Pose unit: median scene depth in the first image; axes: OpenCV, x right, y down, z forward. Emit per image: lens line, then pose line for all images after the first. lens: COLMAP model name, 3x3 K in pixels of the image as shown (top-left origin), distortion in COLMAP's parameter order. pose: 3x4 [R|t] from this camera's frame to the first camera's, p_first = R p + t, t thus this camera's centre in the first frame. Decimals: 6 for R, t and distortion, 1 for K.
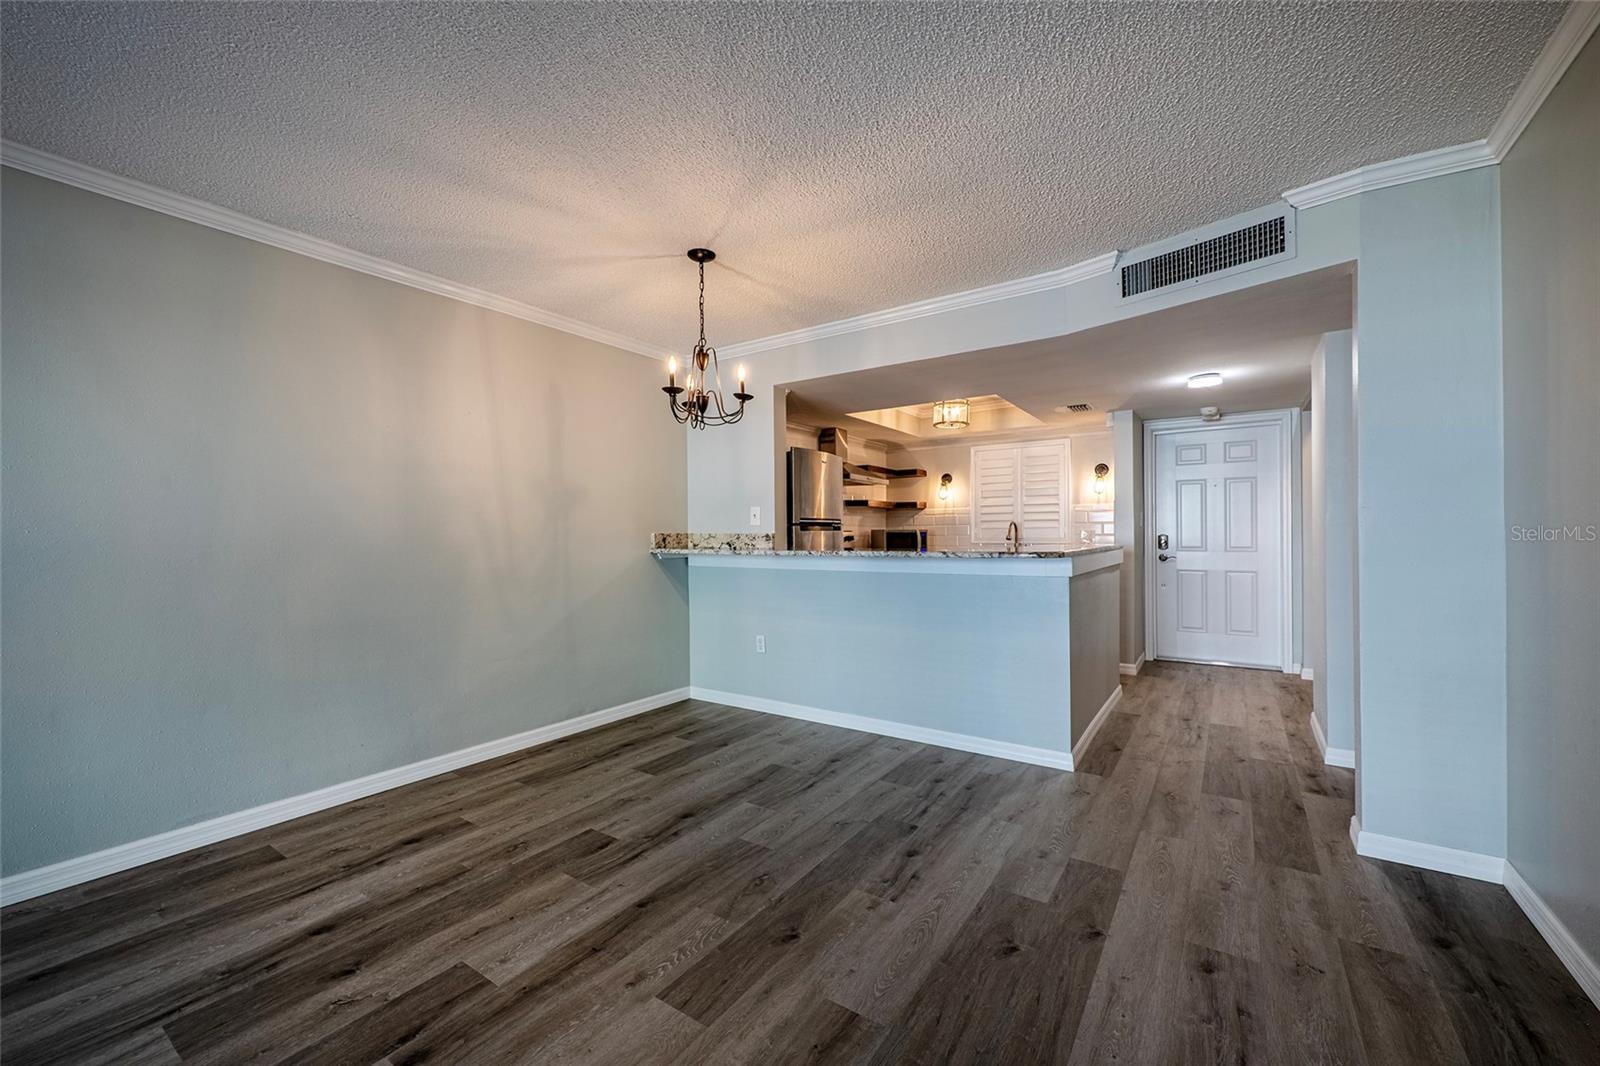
lens RADIAL K [[637.5, 0, 789.4], [0, 637.5, 526.5], [0, 0, 1]] dist [0.005177, -0.001574]
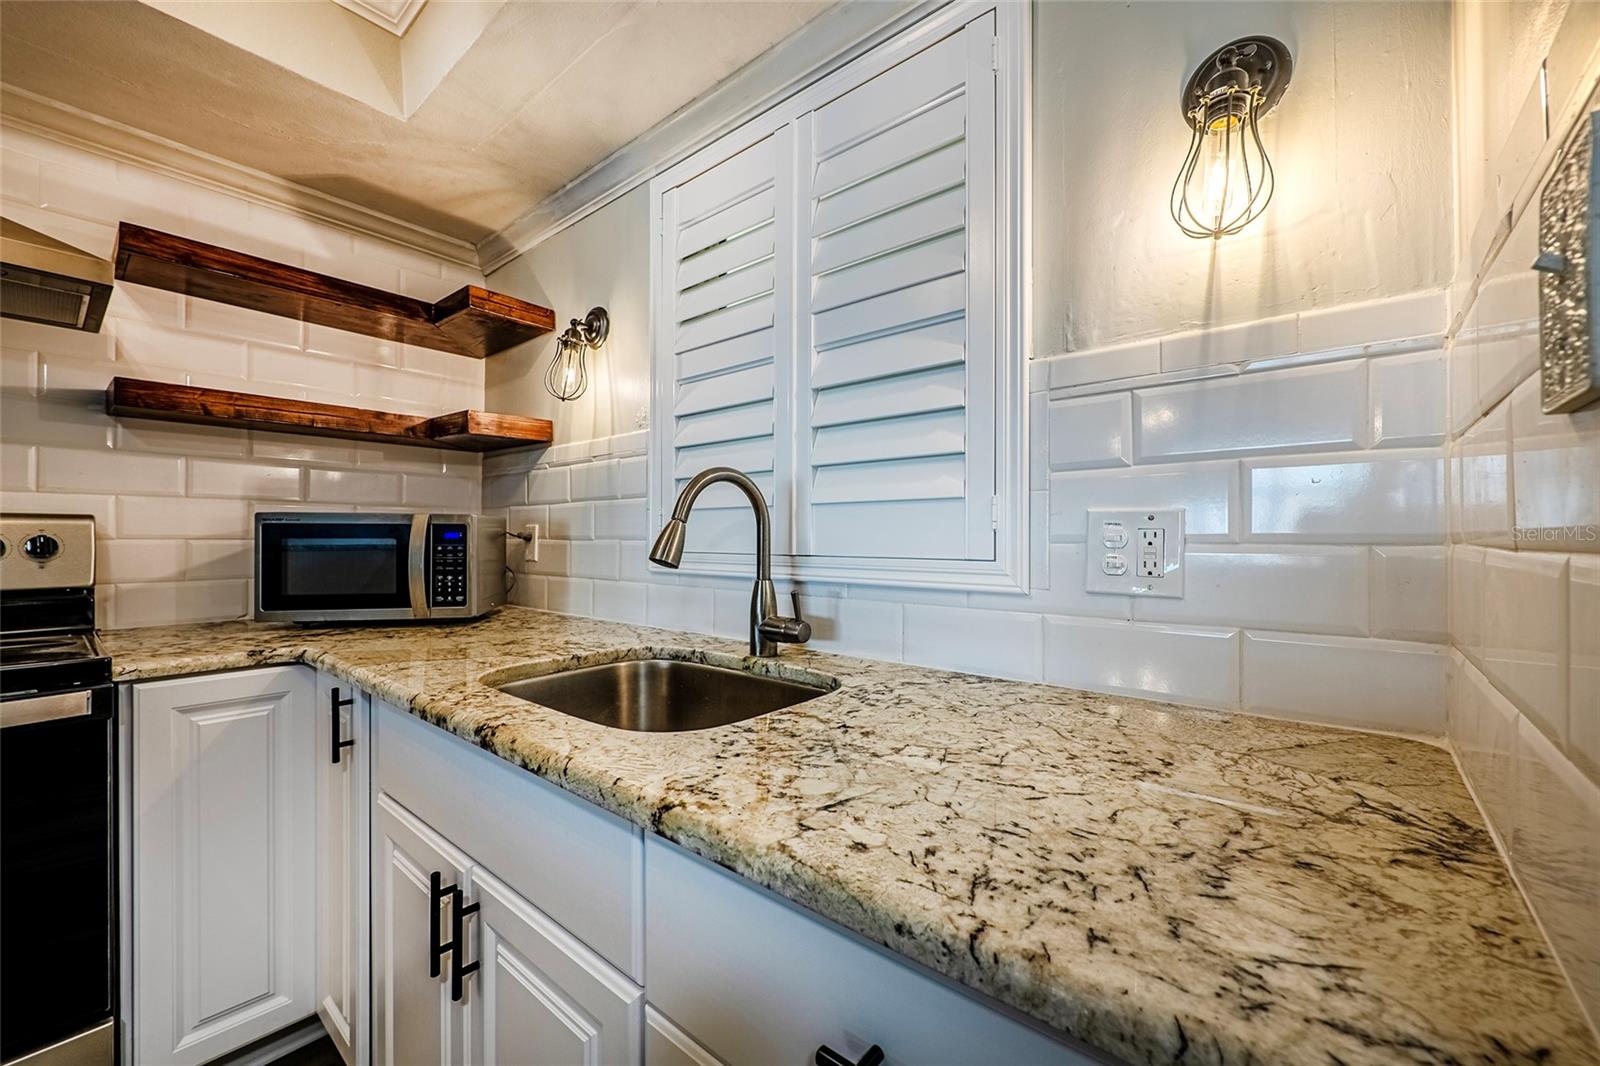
lens RADIAL K [[637.5, 0, 805.2], [0, 637.5, 532.3], [0, 0, 1]] dist [0.005177, -0.001574]
pose [[0.998167, 0.006189, -0.060198, 0.365955], [-0.005894, 0.999970, 0.005088, 0.009629], [0.060228, -0.004724, 0.998173, 0.773119]]
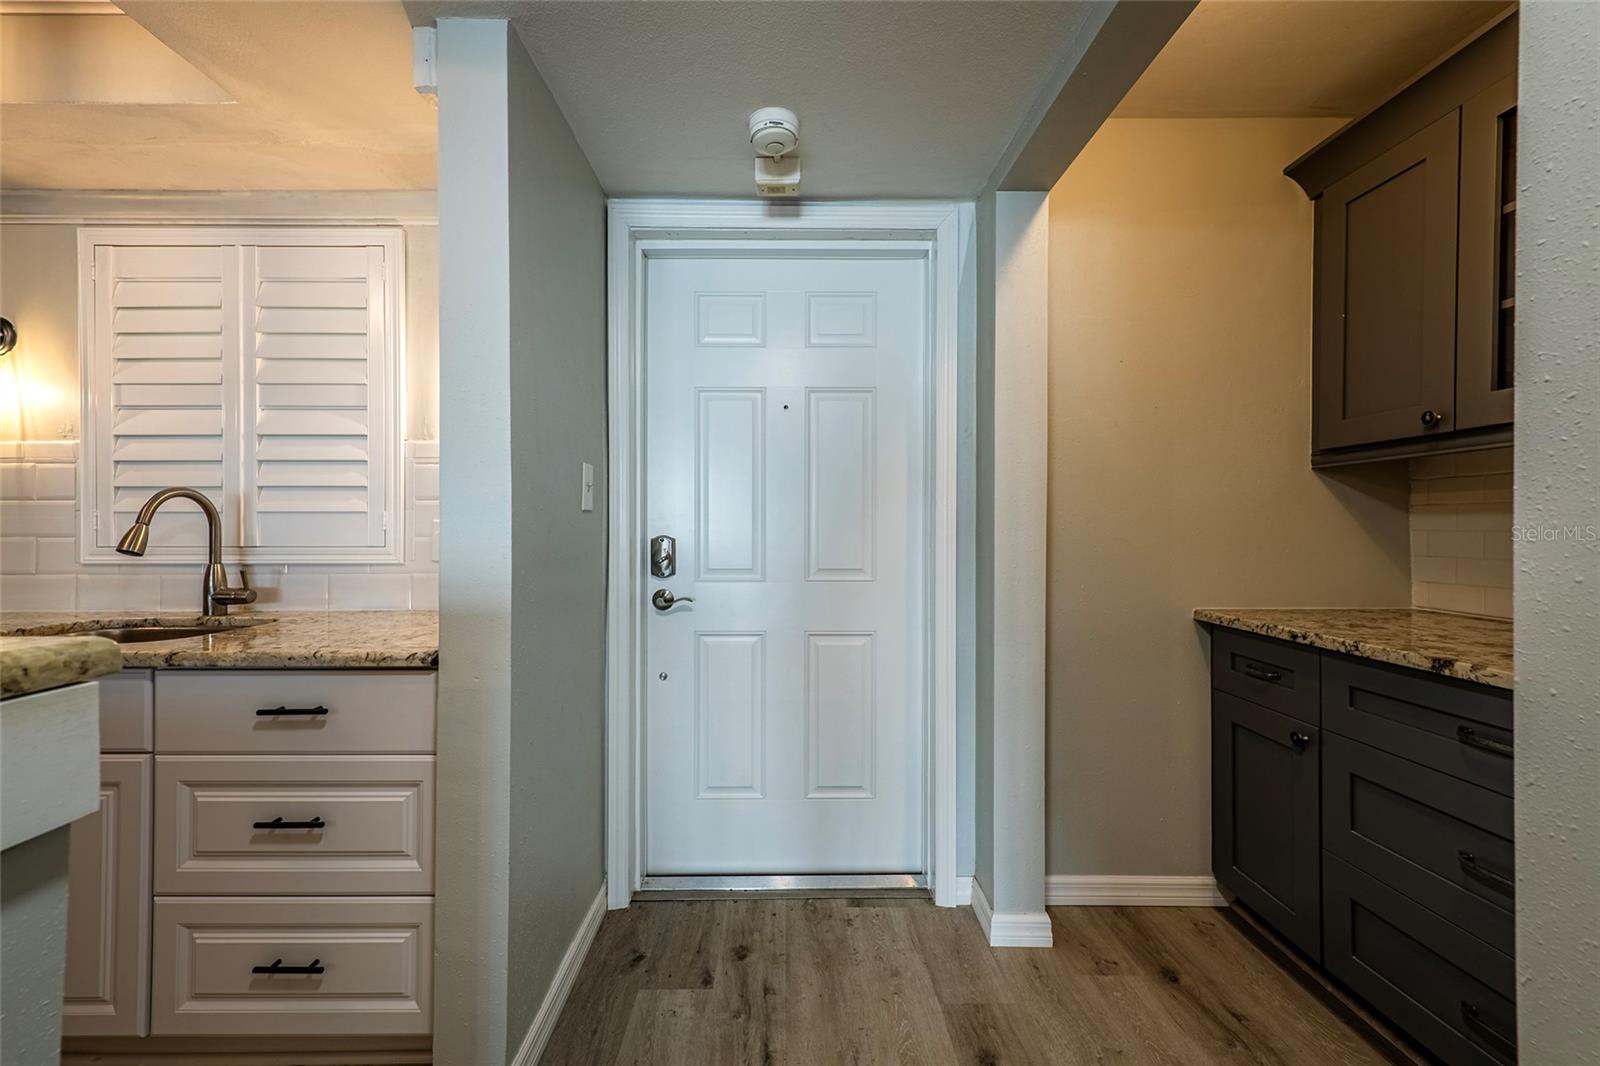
lens RADIAL K [[637.5, 0, 768.8], [0, 637.5, 534.3], [0, 0, 1]] dist [0.005177, -0.001574]
pose [[0.814699, 0.001938, 0.579880, 0.377097], [-0.011974, 0.999837, 0.013482, 0.005438], [-0.579760, -0.017927, 0.814590, 0.596556]]
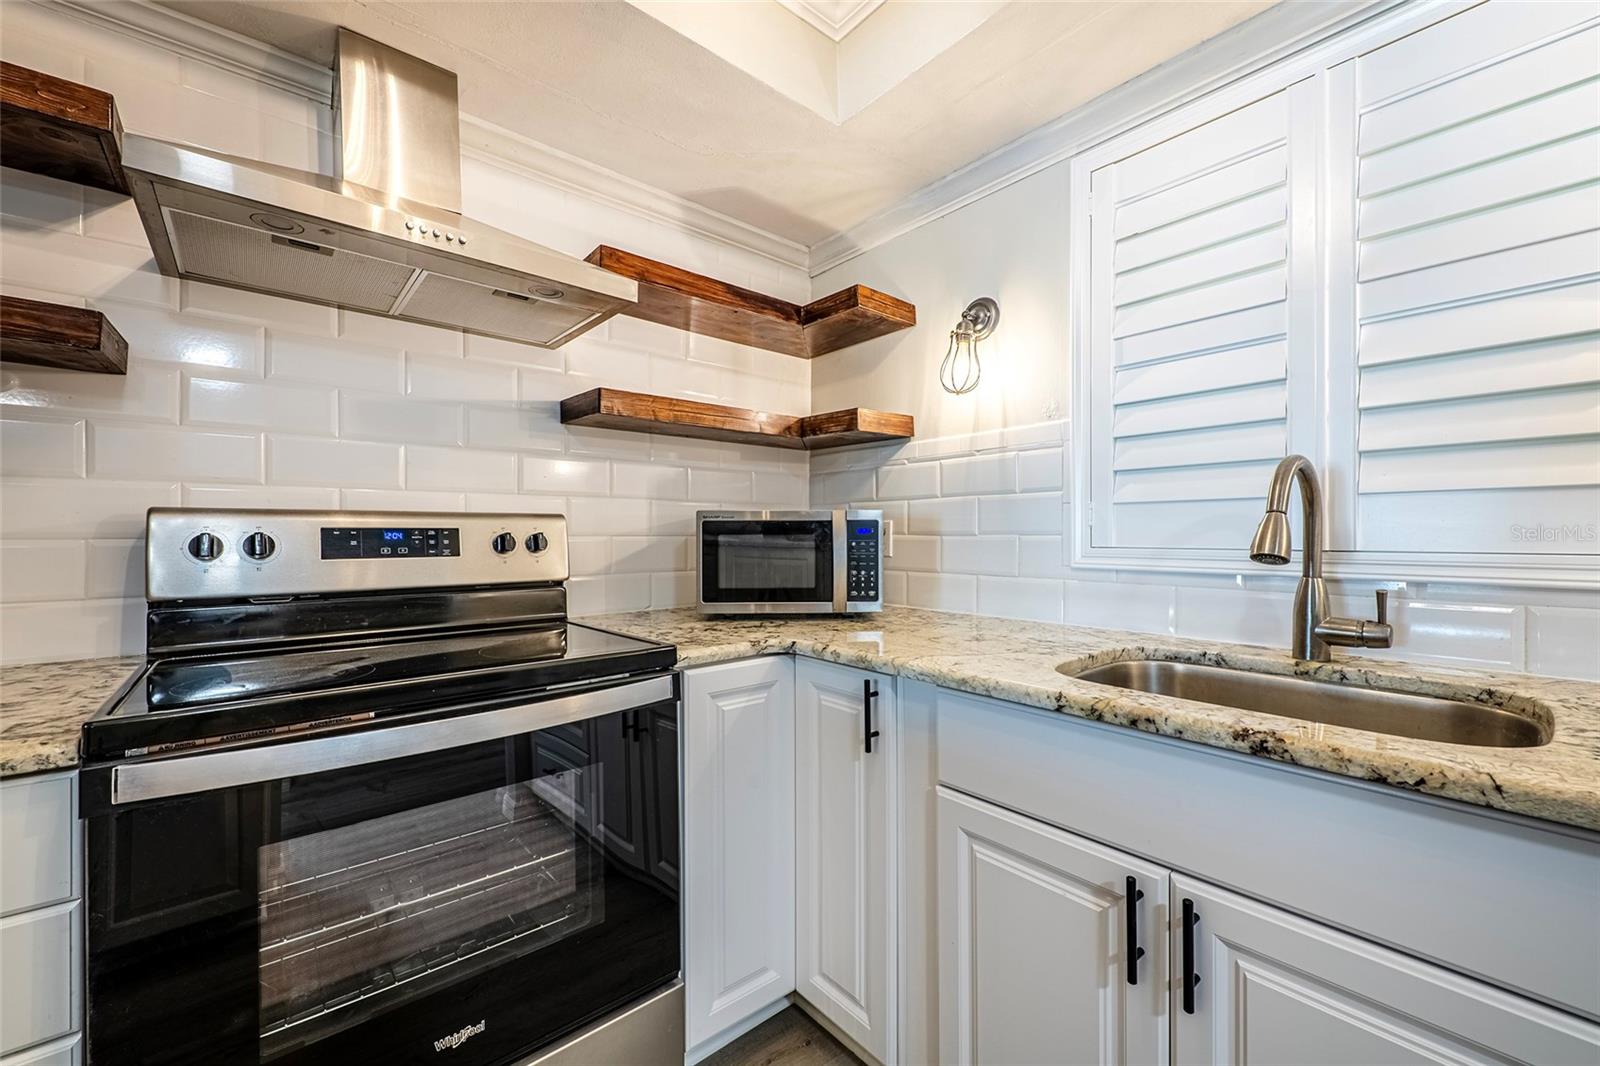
lens RADIAL K [[637.5, 0, 807.8], [0, 637.5, 532.2], [0, 0, 1]] dist [0.005177, -0.001574]
pose [[0.975061, 0.002225, -0.221928, 0.246543], [0.000061, 0.999947, 0.010292, 0.010778], [0.221939, -0.010049, 0.975009, 0.762237]]
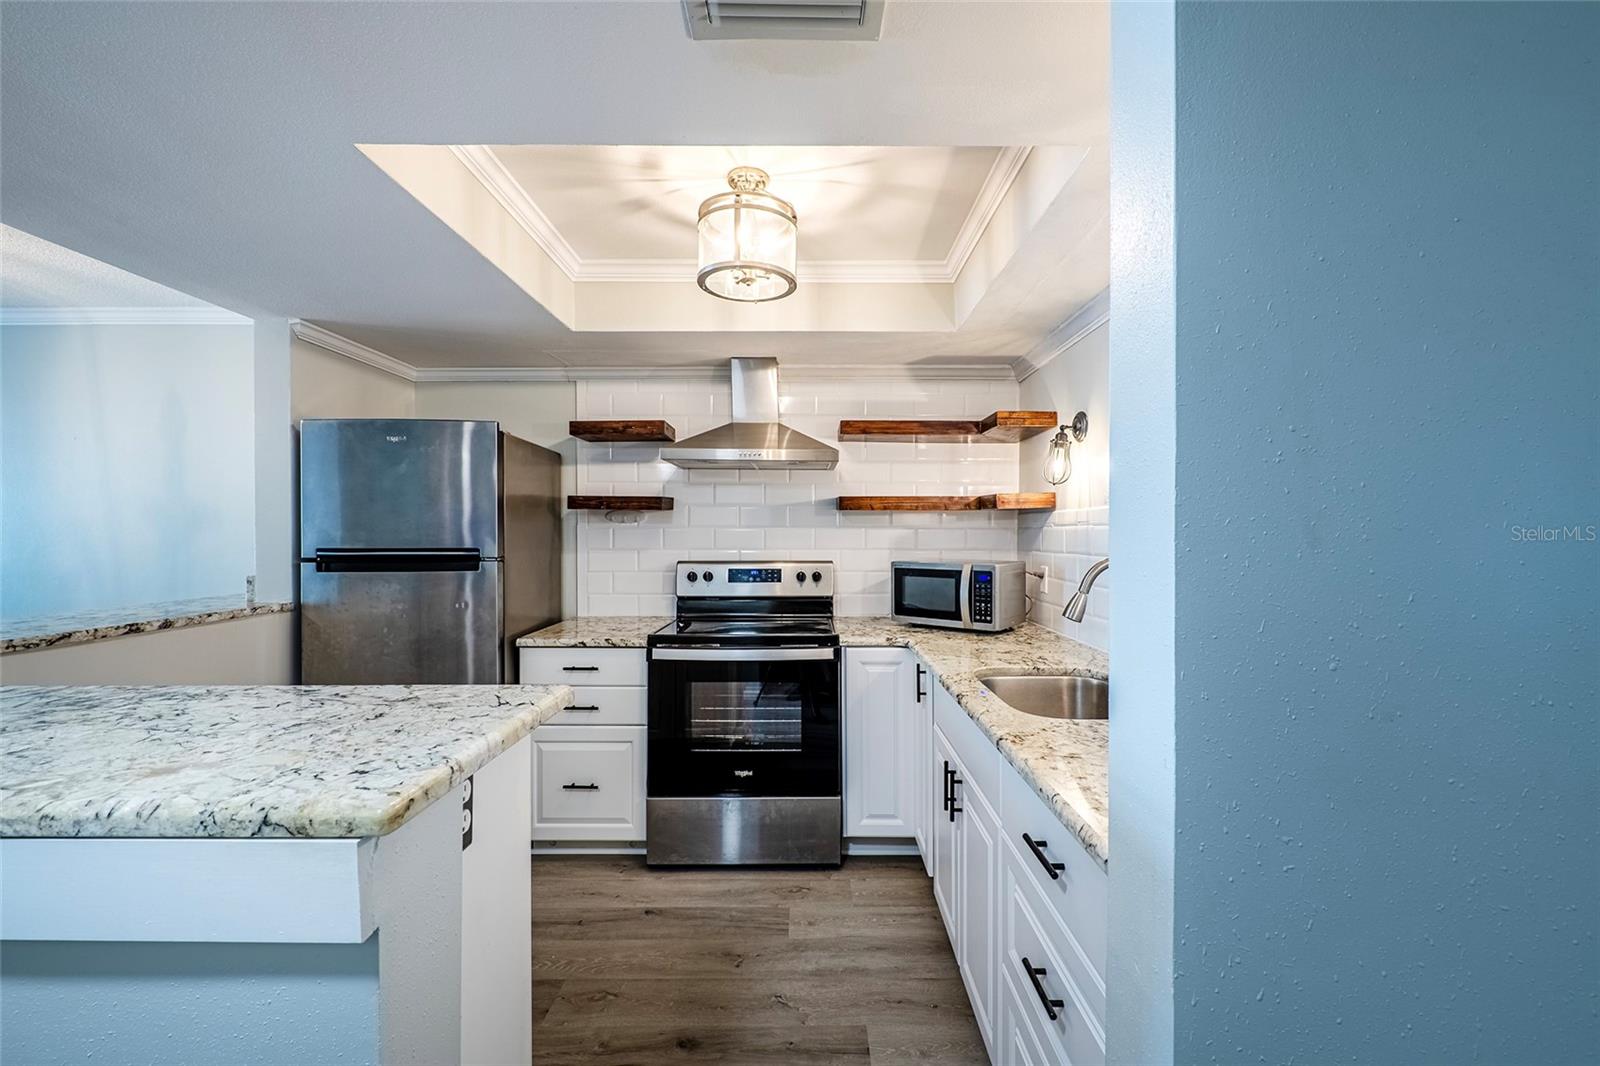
lens RADIAL K [[637.5, 0, 808.0], [0, 637.5, 536.0], [0, 0, 1]] dist [0.005177, -0.001574]
pose [[0.596722, 0.008539, -0.802402, 0.464701], [0.005761, 0.999872, 0.014924, -0.019629], [0.802427, -0.013528, 0.596597, 0.691330]]
